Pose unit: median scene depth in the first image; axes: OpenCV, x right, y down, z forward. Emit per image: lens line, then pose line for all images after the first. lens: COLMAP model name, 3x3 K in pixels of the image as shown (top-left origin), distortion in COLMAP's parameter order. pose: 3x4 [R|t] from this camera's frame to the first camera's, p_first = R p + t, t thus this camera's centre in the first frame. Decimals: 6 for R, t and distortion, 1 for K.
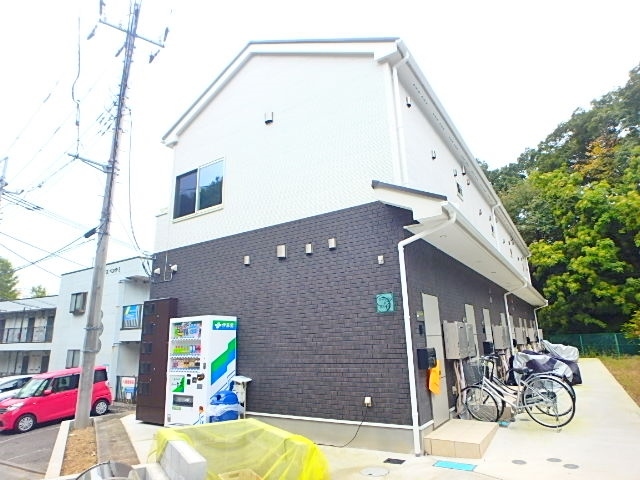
lens RADIAL K [[388.6, 0, 319.4], [0, 388.6, 232.8], [0, 0, 1]] dist [-0.044810, 0.005959]
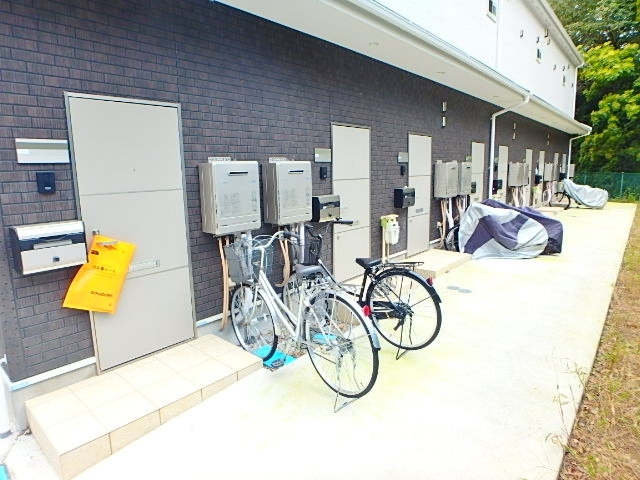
lens RADIAL K [[388.6, 0, 319.4], [0, 388.6, 232.8], [0, 0, 1]] dist [-0.044810, 0.005959]
pose [[0.991431, 0.031609, -0.126752, 0.159648], [0.025088, 0.906152, 0.422206, 0.034012], [0.128202, -0.421768, 0.897594, 0.162886]]
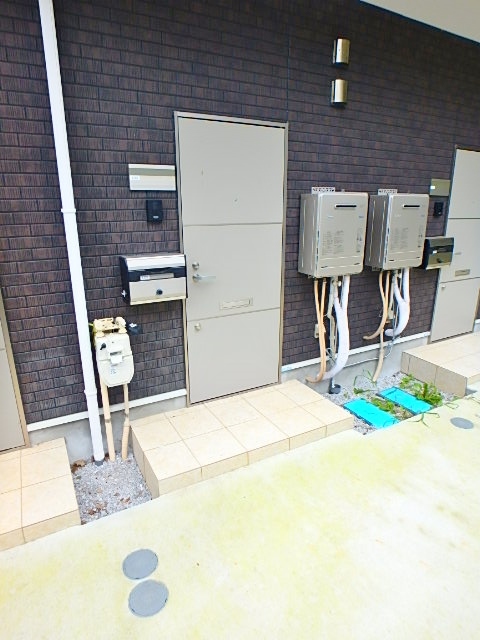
lens RADIAL K [[388.6, 0, 247.8], [0, 388.6, 319.0], [0, 0, 1]] dist [-0.044810, 0.005959]
pose [[0.885315, 0.163294, -0.435376, 0.142580], [0.098955, 0.848699, 0.519537, 0.037261], [0.454340, -0.503036, 0.735207, 0.174852]]
